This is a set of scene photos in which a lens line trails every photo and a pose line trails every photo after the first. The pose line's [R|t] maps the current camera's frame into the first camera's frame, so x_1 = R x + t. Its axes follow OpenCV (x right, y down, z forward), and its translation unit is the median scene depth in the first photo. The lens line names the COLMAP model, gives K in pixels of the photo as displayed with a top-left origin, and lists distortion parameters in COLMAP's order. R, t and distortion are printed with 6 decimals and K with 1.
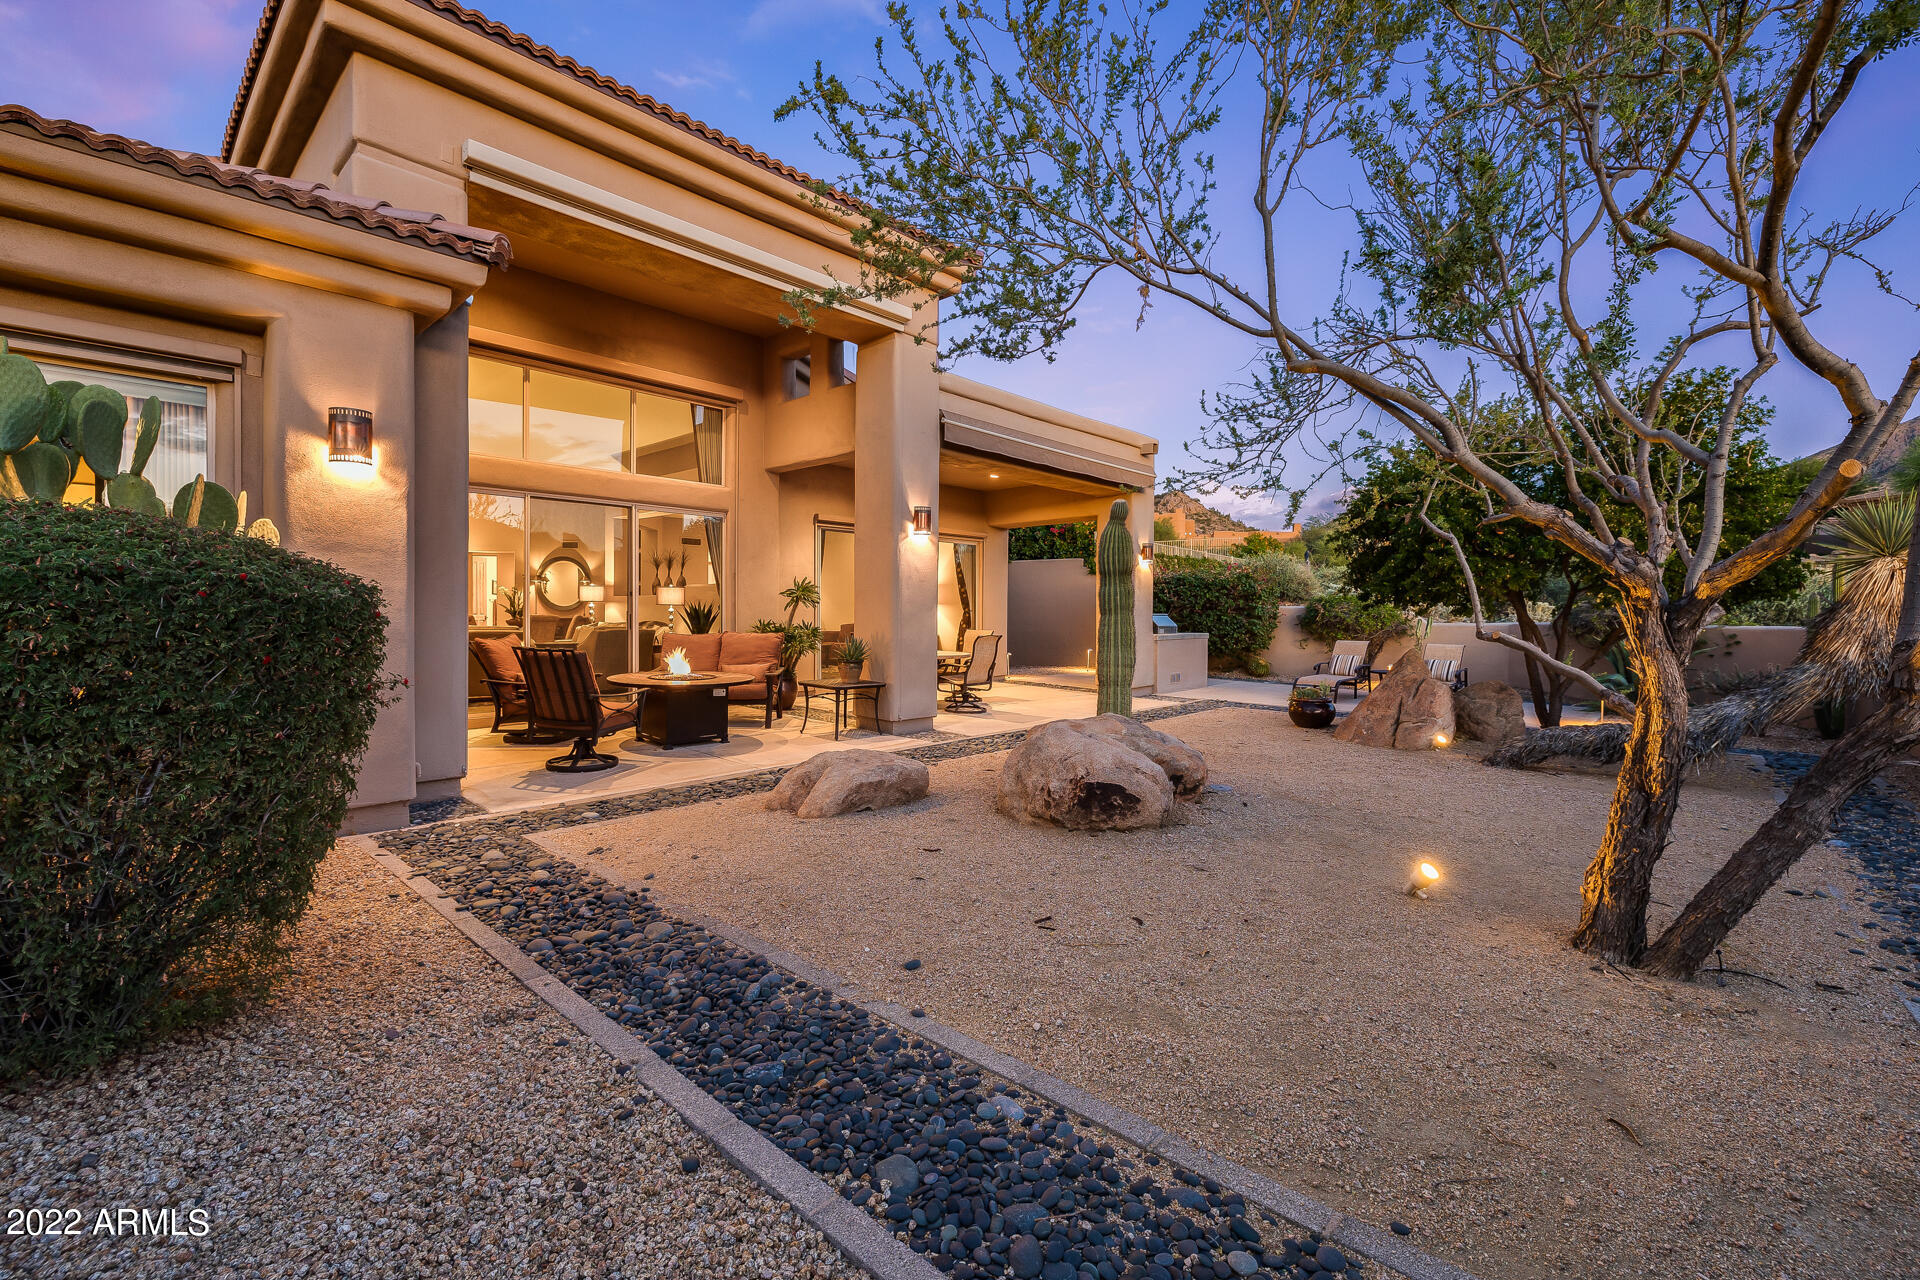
lens RADIAL K [[830.0, 0, 958.2], [0, 830.0, 614.4], [0, 0, 1]] dist [-0.001294, -0.000192]
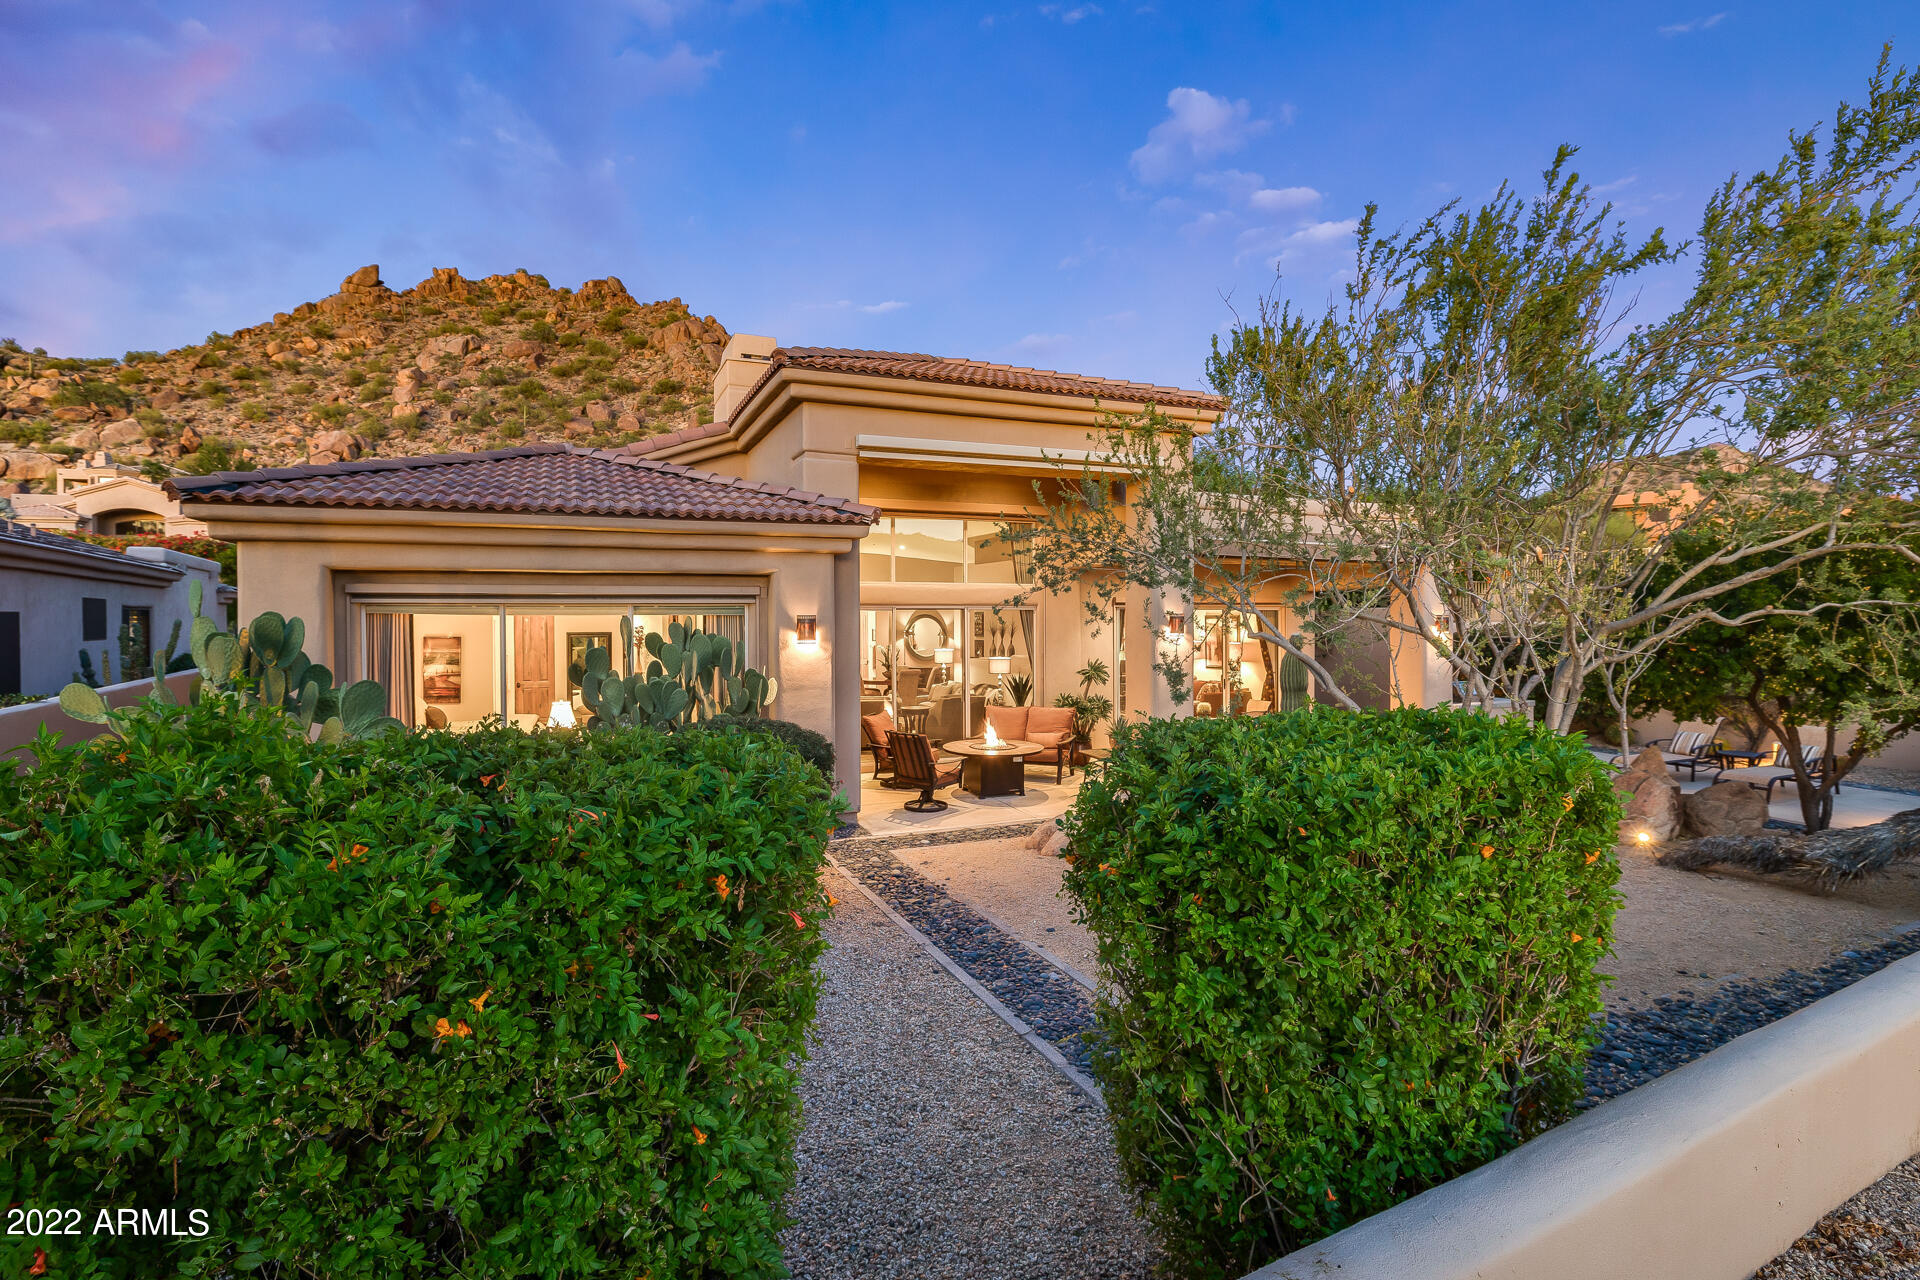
lens RADIAL K [[929.3, 0, 969.4], [0, 929.3, 625.1], [0, 0, 1]] dist [0.000745, 0.000493]
pose [[0.918351, -0.005328, -0.395732, 0.415941], [0.004553, 0.999985, -0.002899, -0.205779], [0.395741, 0.000861, 0.918362, -0.747158]]
